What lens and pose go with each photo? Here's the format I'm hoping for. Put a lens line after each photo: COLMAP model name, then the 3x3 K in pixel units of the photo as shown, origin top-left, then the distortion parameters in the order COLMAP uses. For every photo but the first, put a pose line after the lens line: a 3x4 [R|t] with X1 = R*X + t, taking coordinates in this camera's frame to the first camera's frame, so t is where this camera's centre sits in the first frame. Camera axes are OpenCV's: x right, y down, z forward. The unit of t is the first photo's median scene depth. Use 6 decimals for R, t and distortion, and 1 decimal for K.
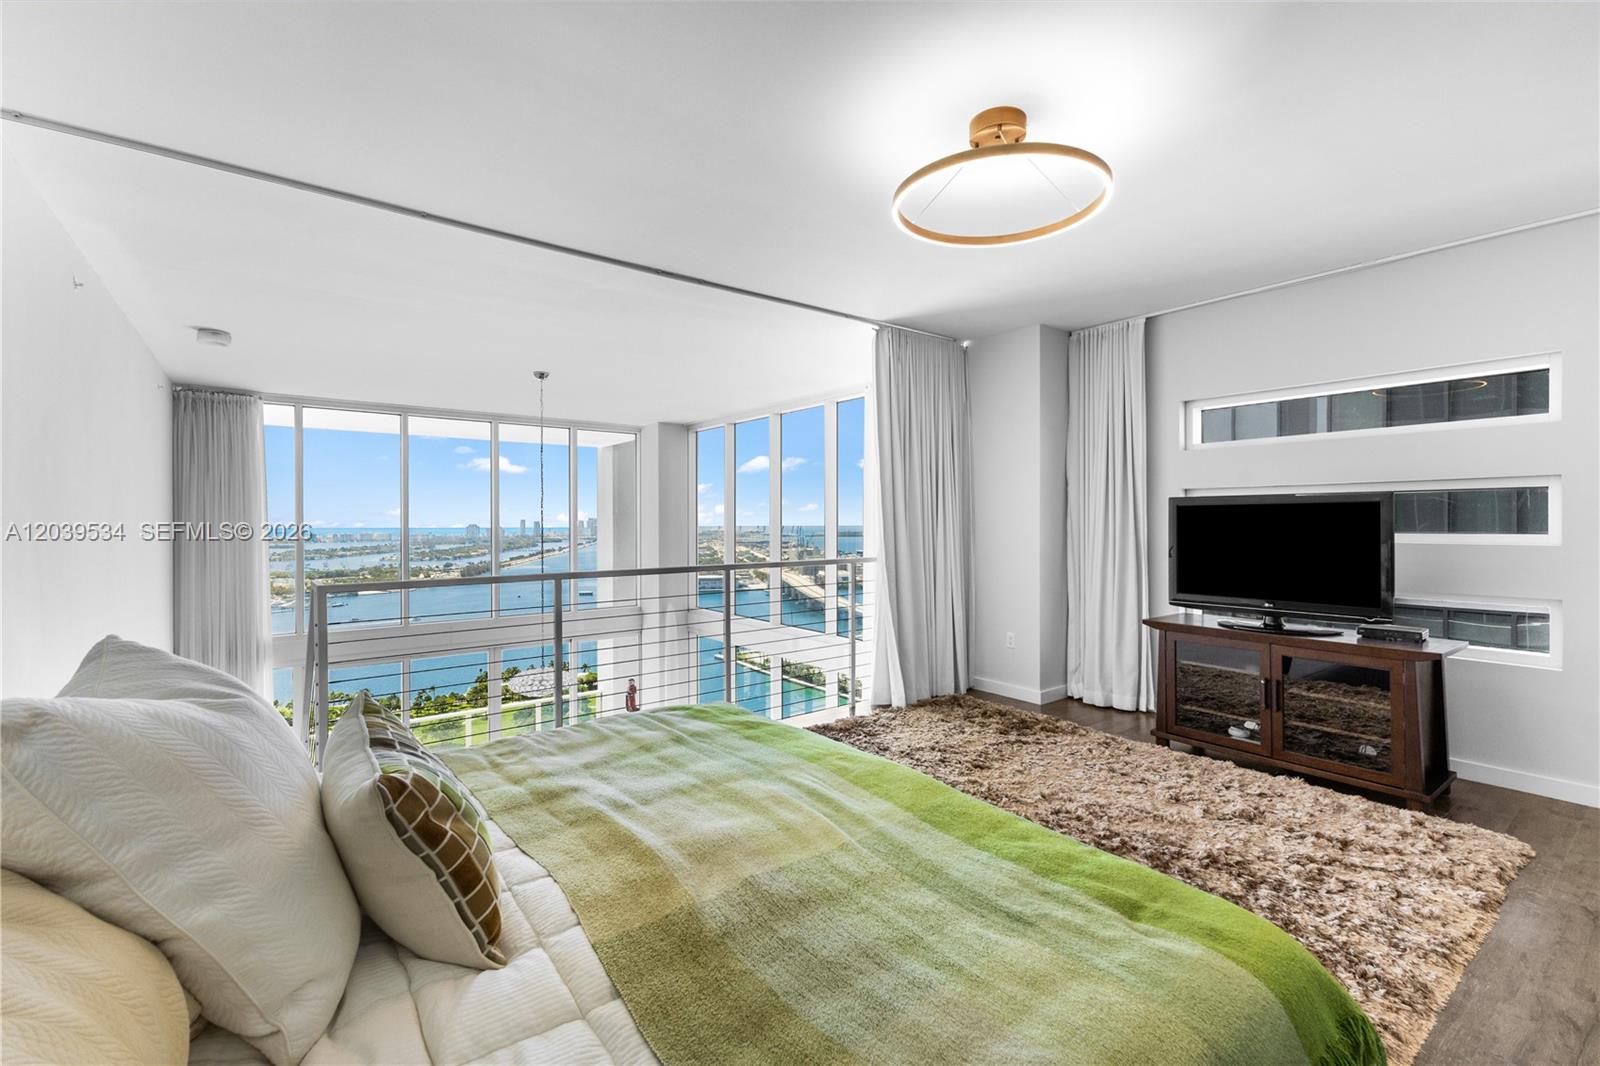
lens RADIAL K [[689.3, 0, 796.4], [0, 689.3, 525.4], [0, 0, 1]] dist [0.013256, -0.002169]
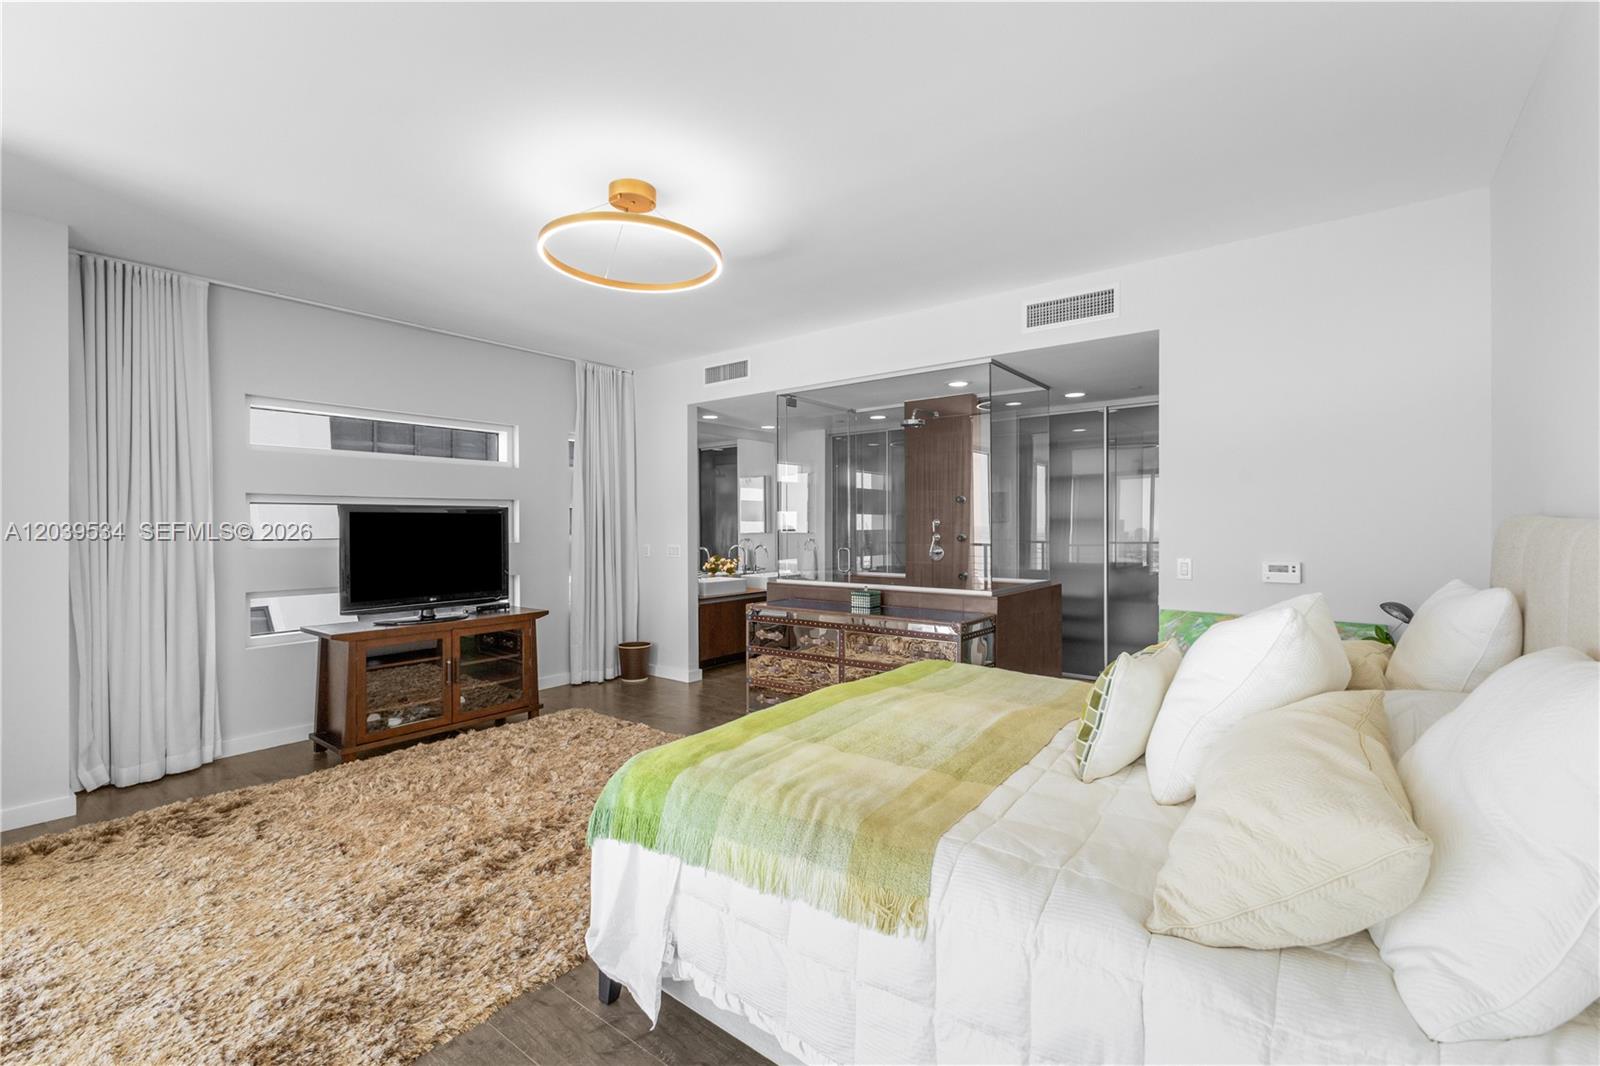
lens RADIAL K [[689.3, 0, 808.0], [0, 689.3, 527.4], [0, 0, 1]] dist [0.013256, -0.002169]
pose [[-0.273786, 0.002592, 0.961787, -1.630326], [0.011813, 0.999930, 0.000668, -0.003176], [-0.961718, 0.011544, -0.273798, 1.829950]]
